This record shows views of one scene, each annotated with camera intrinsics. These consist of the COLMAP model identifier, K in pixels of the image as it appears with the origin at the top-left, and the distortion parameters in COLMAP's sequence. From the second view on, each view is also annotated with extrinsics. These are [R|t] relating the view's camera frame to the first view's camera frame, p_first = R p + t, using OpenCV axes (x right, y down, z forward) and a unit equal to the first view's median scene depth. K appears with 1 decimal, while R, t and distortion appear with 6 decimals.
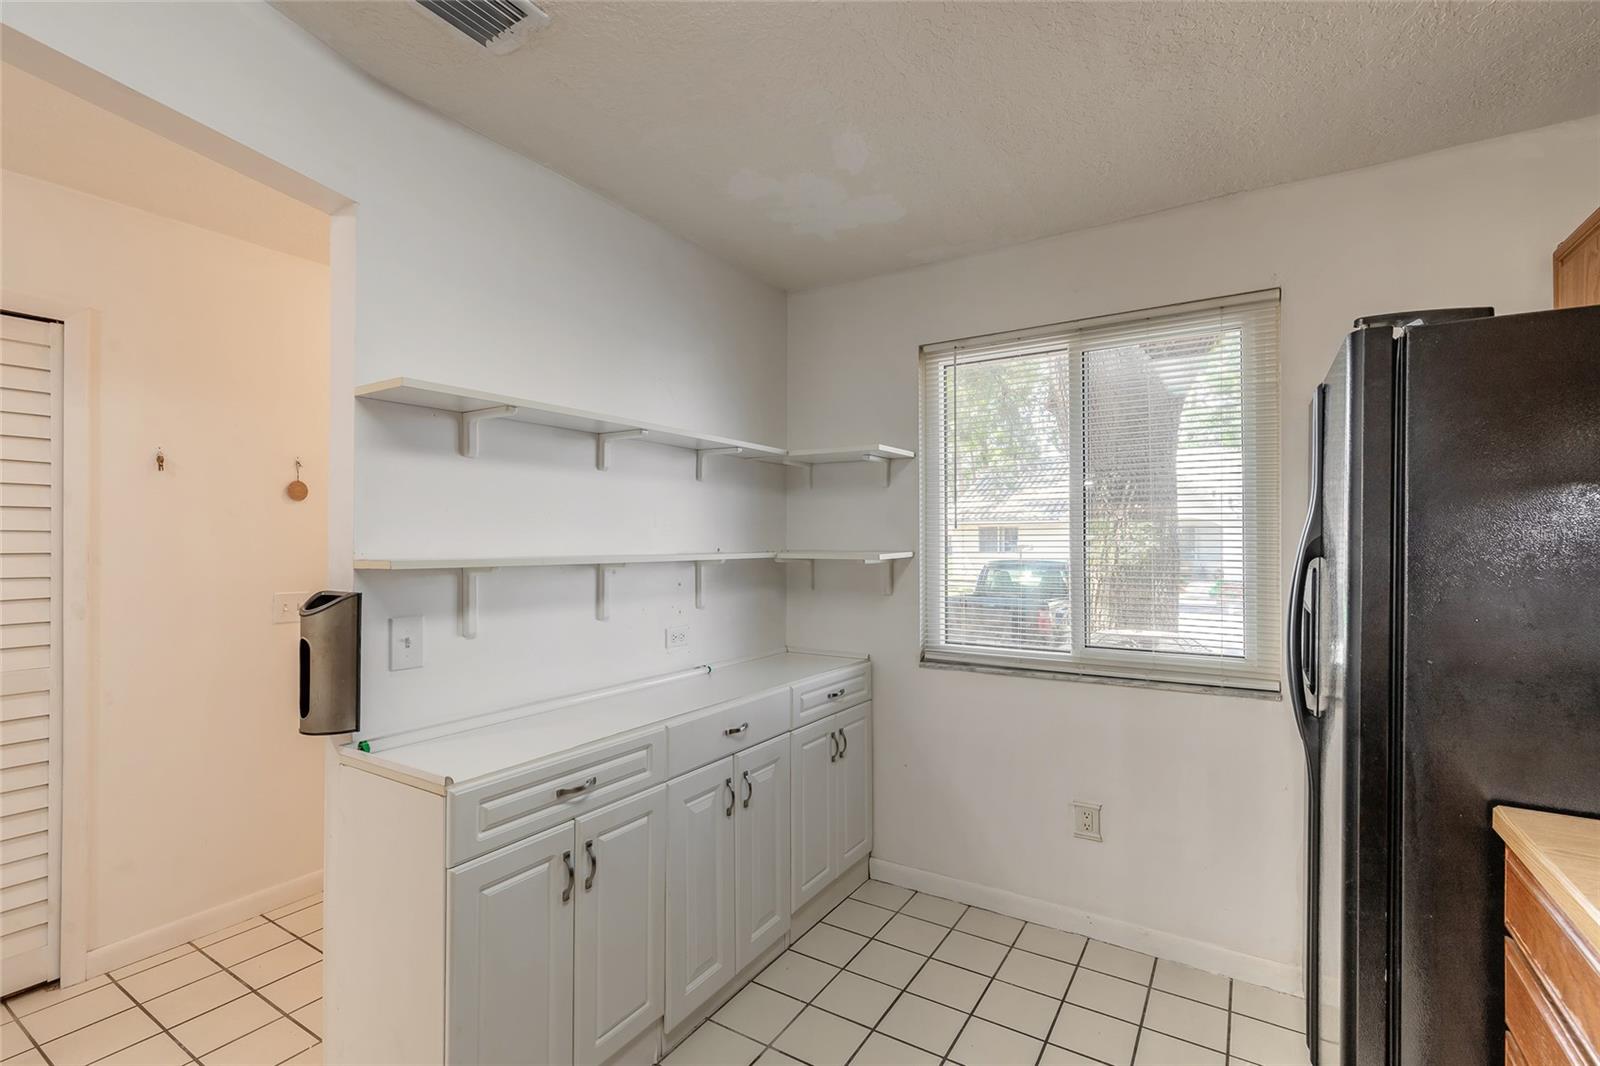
lens RADIAL K [[721.9, 0, 797.3], [0, 721.9, 533.9], [0, 0, 1]] dist [0.006430, -0.000922]
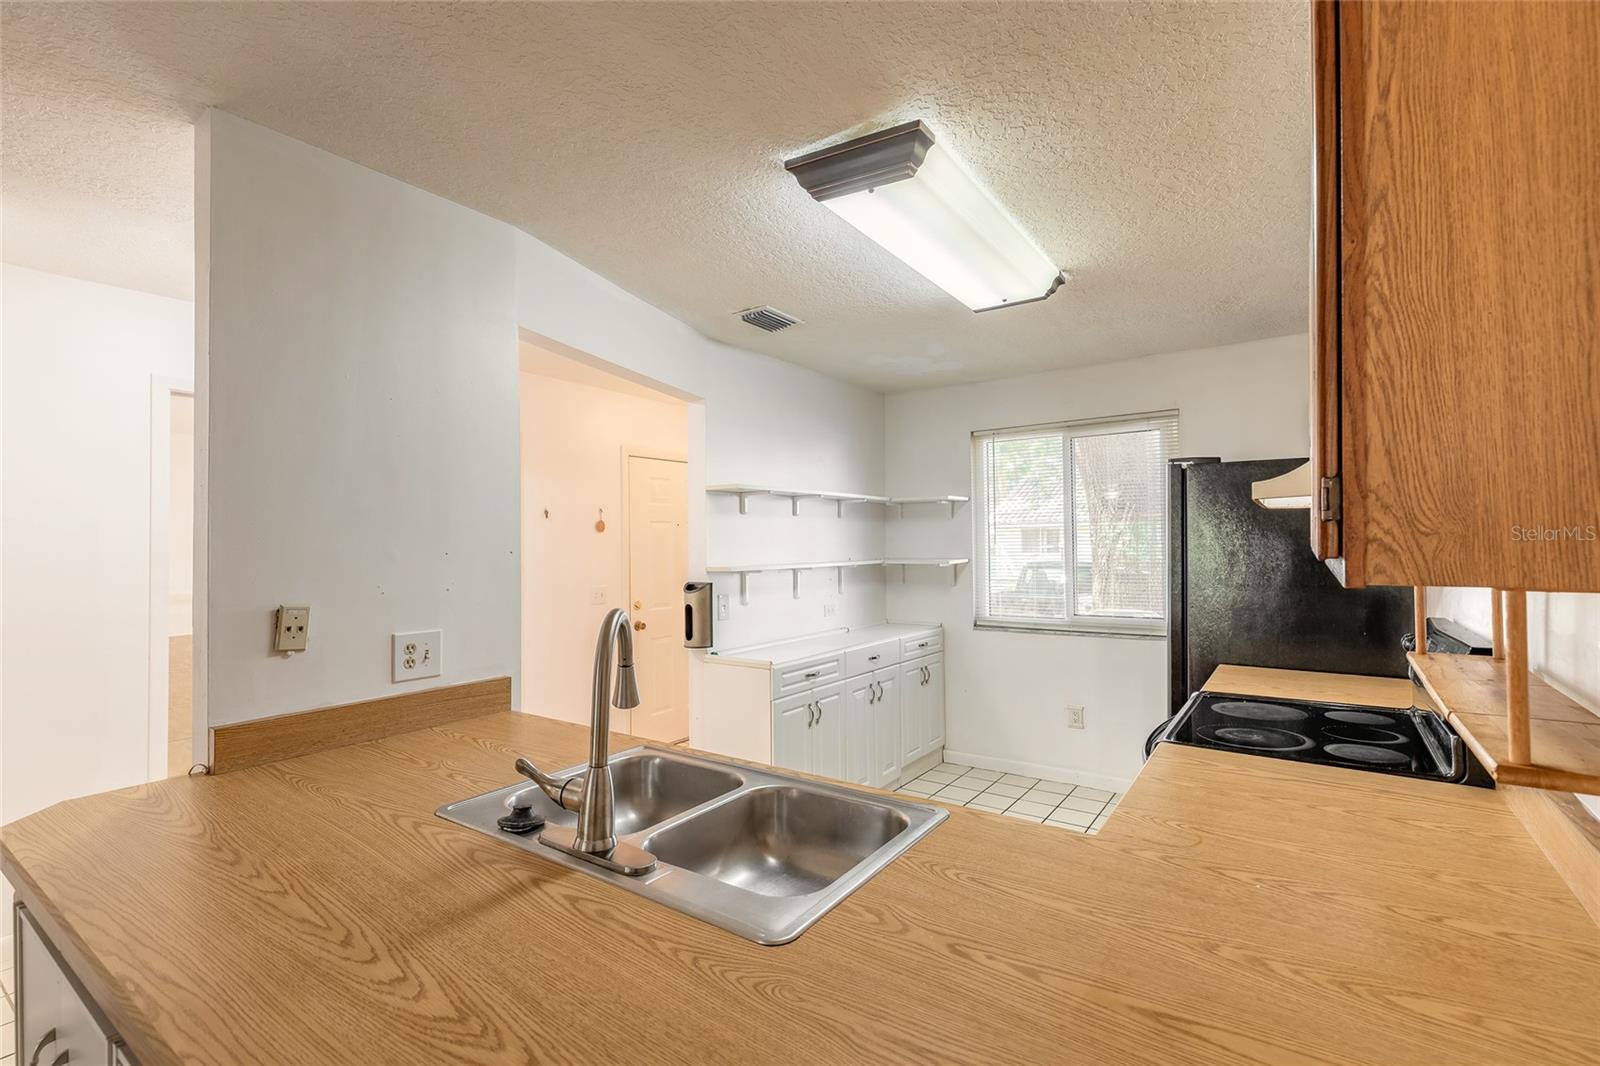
lens RADIAL K [[721.9, 0, 794.4], [0, 721.9, 533.5], [0, 0, 1]] dist [0.006430, -0.000922]
pose [[0.998187, -0.011598, -0.059053, -0.141298], [0.011412, 0.999929, -0.003480, -0.032554], [0.059089, 0.002799, 0.998249, -0.680305]]
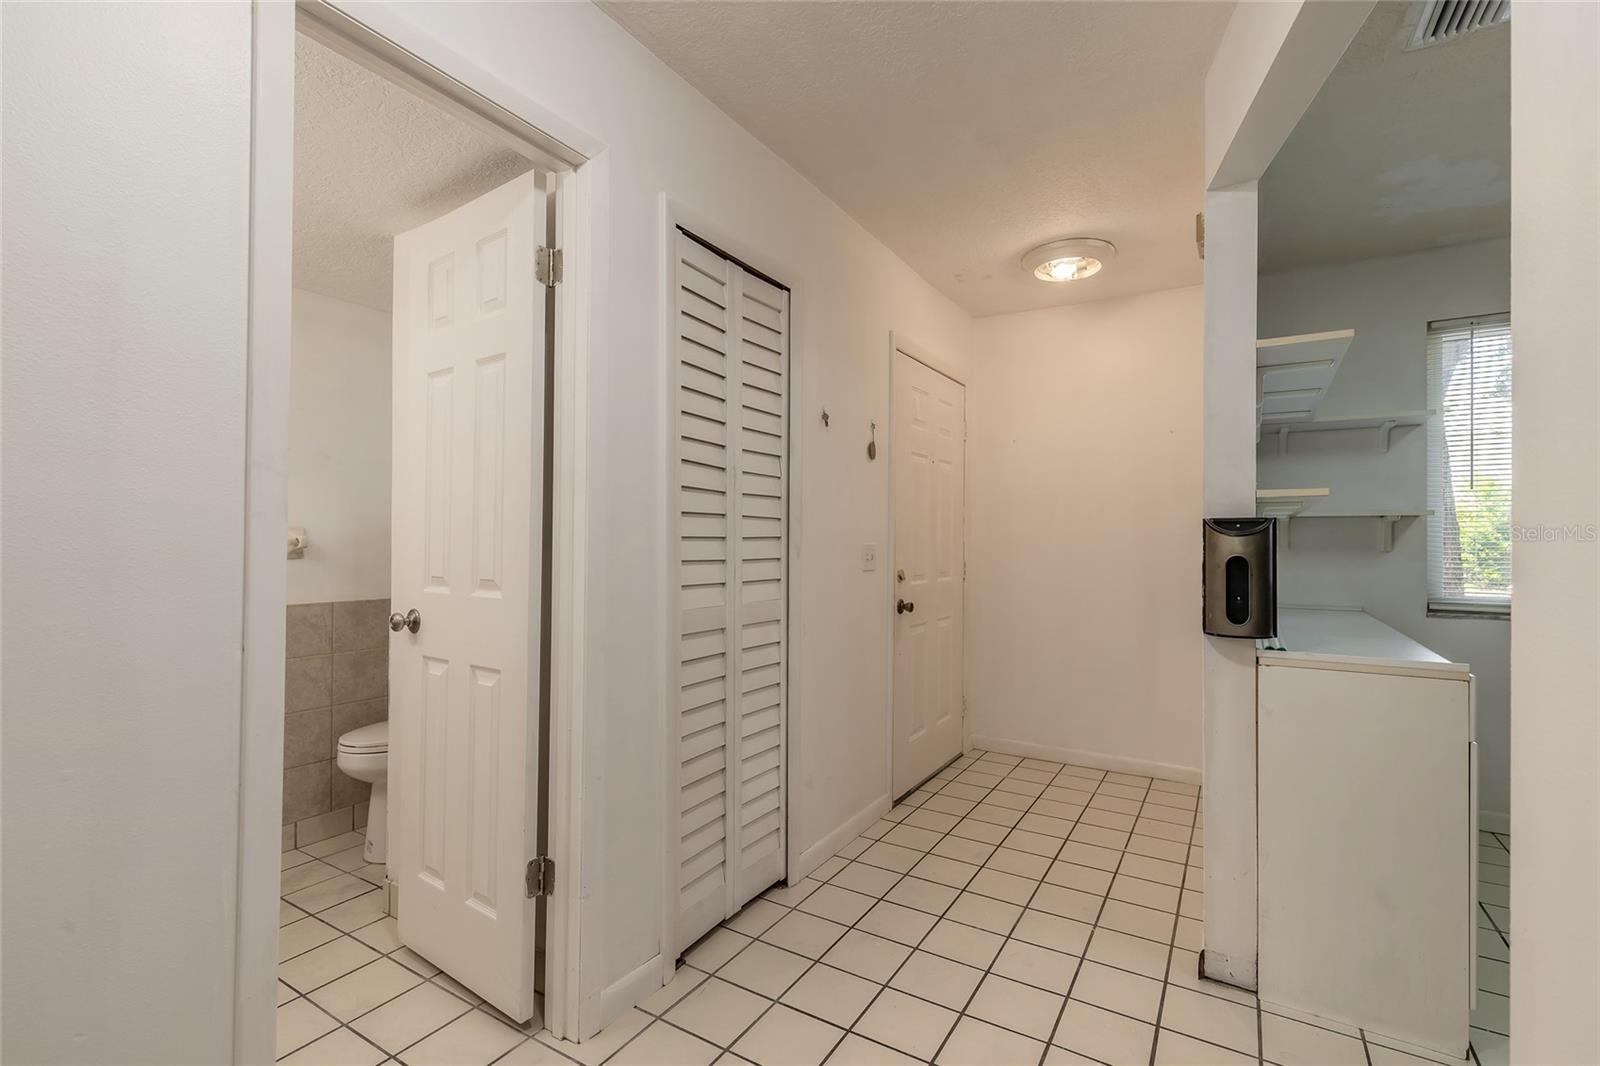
lens RADIAL K [[721.9, 0, 794.4], [0, 721.9, 535.3], [0, 0, 1]] dist [0.006430, -0.000922]
pose [[0.999945, 0.006262, 0.008370, -0.838630], [-0.006277, 0.999979, 0.001819, 0.068630], [-0.008359, -0.001871, 0.999963, -0.088939]]
